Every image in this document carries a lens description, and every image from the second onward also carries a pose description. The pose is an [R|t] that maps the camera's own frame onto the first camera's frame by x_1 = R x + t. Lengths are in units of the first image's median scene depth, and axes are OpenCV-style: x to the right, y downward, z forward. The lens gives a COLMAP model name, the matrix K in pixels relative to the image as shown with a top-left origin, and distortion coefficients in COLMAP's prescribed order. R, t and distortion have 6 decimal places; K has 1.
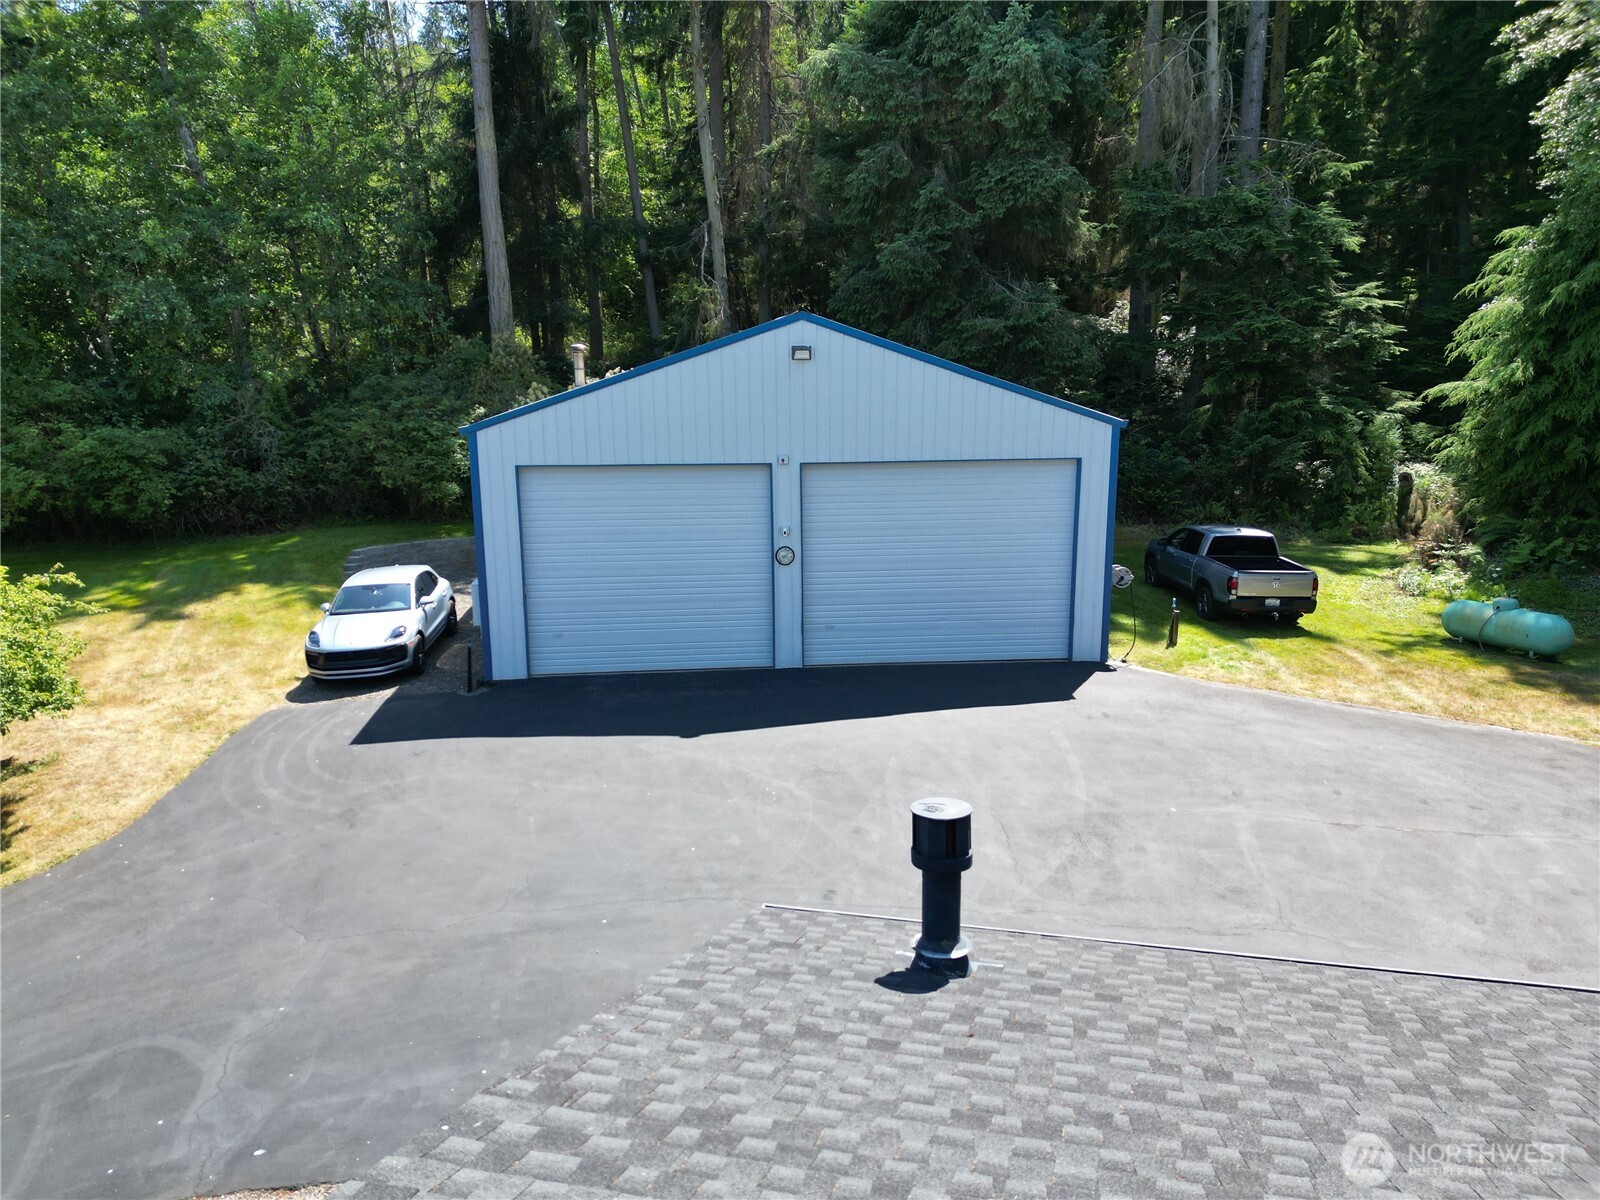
lens RADIAL K [[1118.5, 0, 800.0], [0, 1118.5, 600.0], [0, 0, 1]] dist [0.062786, -0.059794]
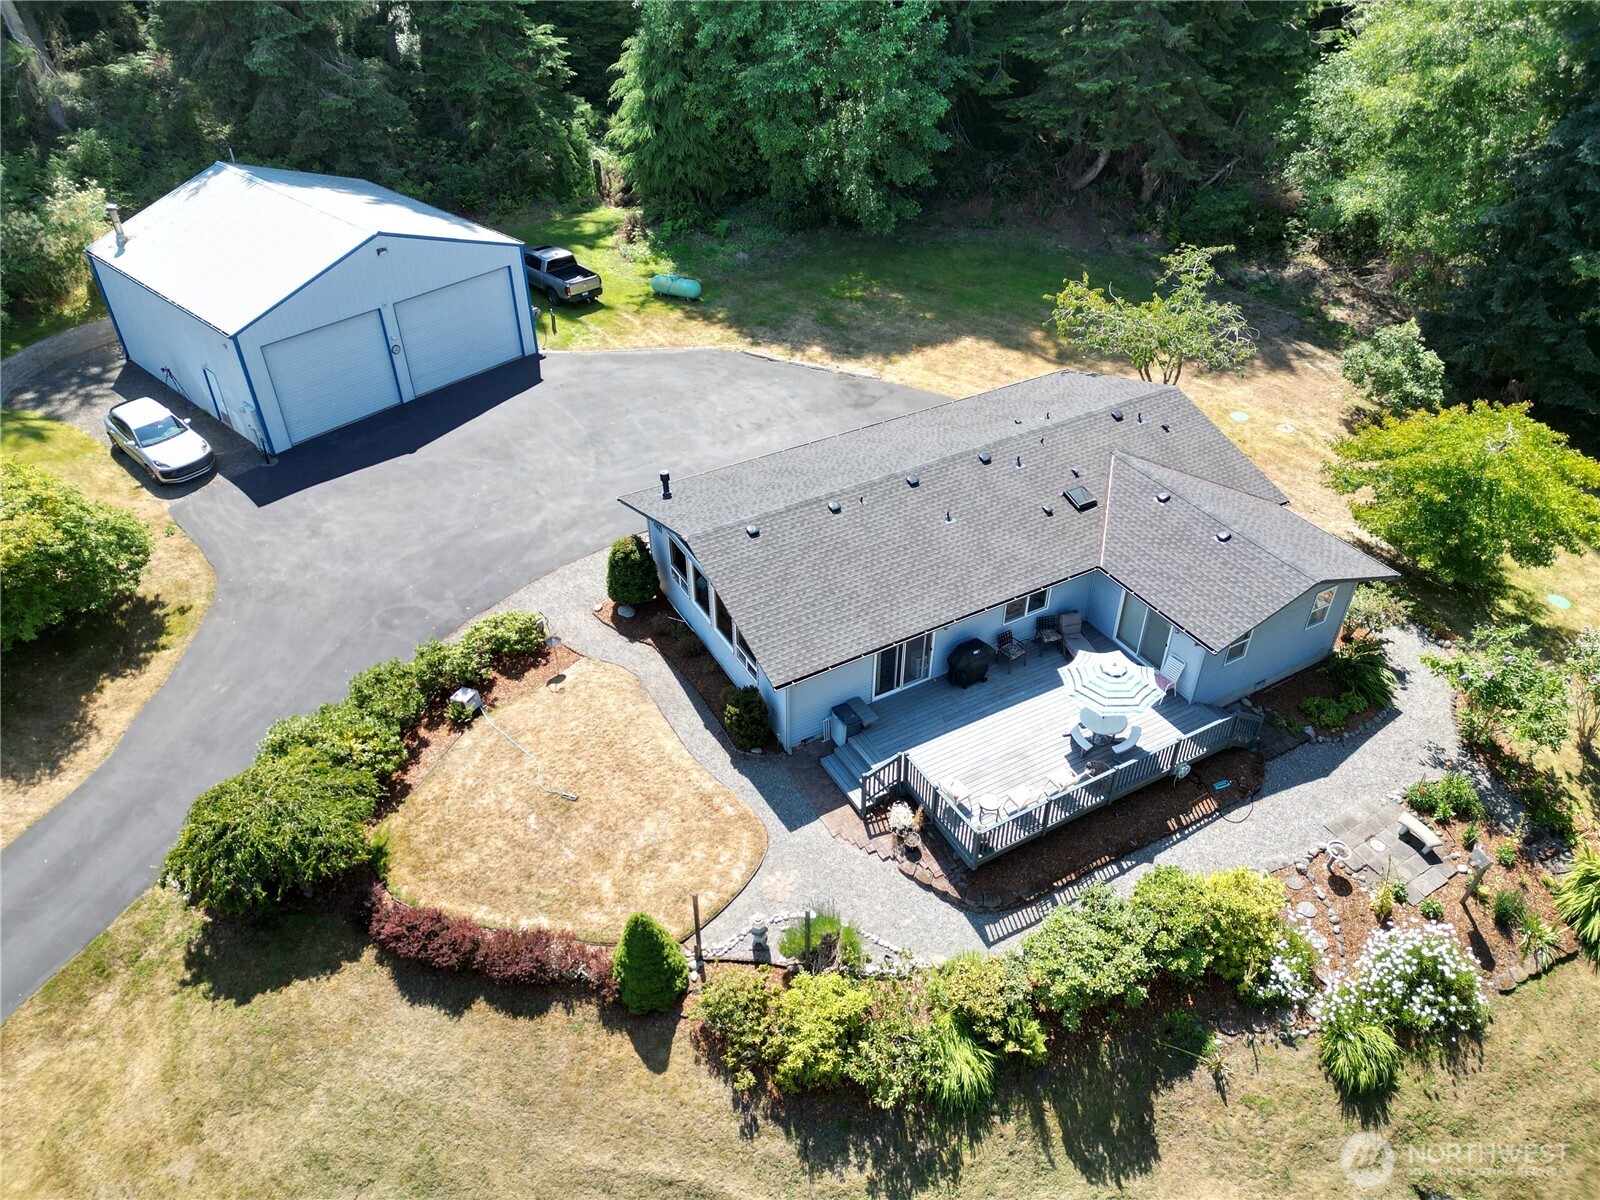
lens RADIAL K [[1118.5, 0, 800.0], [0, 1118.5, 600.0], [0, 0, 1]] dist [0.062786, -0.059794]
pose [[0.737958, -0.402899, 0.541379, -0.576469], [0.122234, 0.868757, 0.479917, -0.404850], [-0.663685, -0.287984, 0.690354, -0.781281]]
